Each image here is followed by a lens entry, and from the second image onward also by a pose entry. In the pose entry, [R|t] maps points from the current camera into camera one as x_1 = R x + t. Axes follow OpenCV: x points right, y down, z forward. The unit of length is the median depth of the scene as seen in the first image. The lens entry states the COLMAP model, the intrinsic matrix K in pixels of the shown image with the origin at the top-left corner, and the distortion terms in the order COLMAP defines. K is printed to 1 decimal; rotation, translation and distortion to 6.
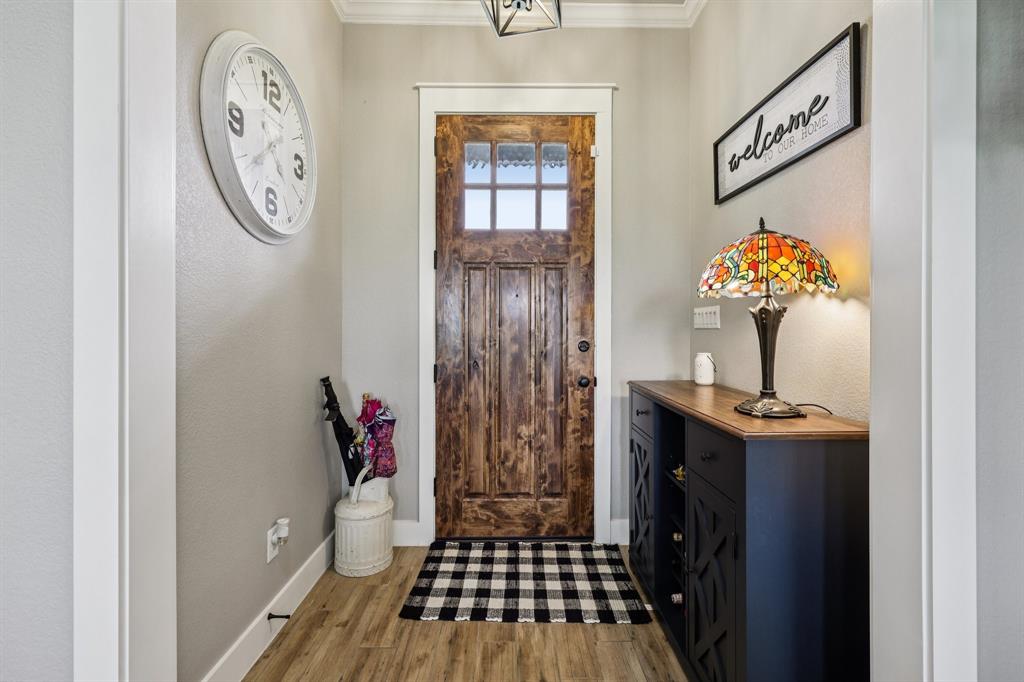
lens RADIAL K [[446.7, 0, 511.3], [0, 446.7, 336.6], [0, 0, 1]] dist [0.003845, 0.000714]
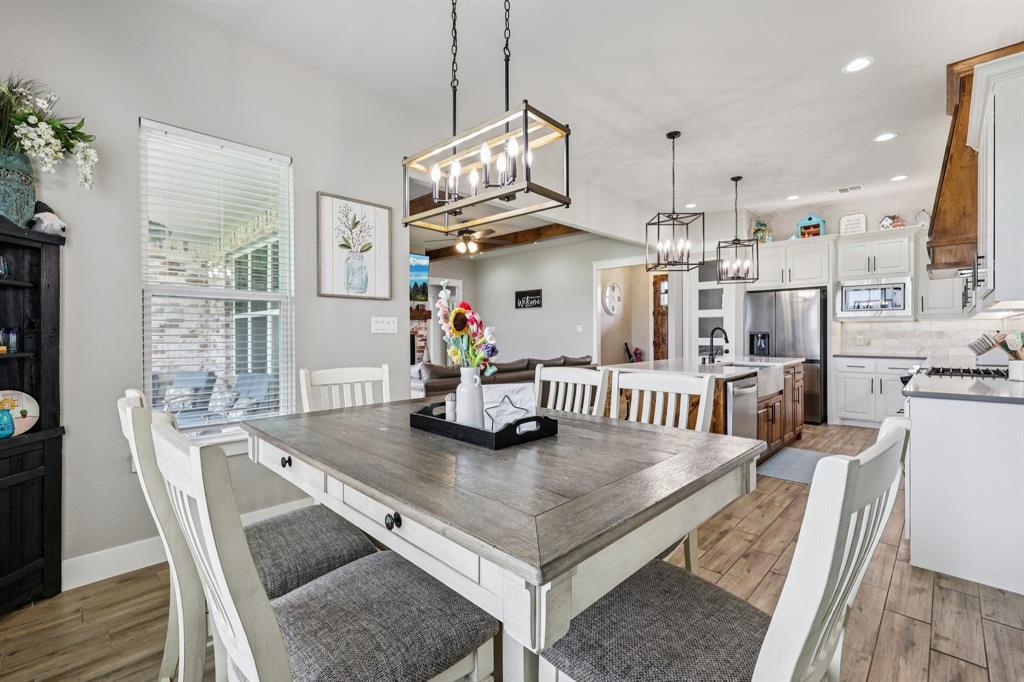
lens RADIAL K [[446.7, 0, 512.2], [0, 446.7, 336.0], [0, 0, 1]] dist [0.003845, 0.000714]
pose [[0.703653, 0.004244, -0.710531, 1.857005], [-0.001547, 0.999989, 0.004441, 0.007450], [0.710542, -0.002025, 0.703652, -2.785947]]
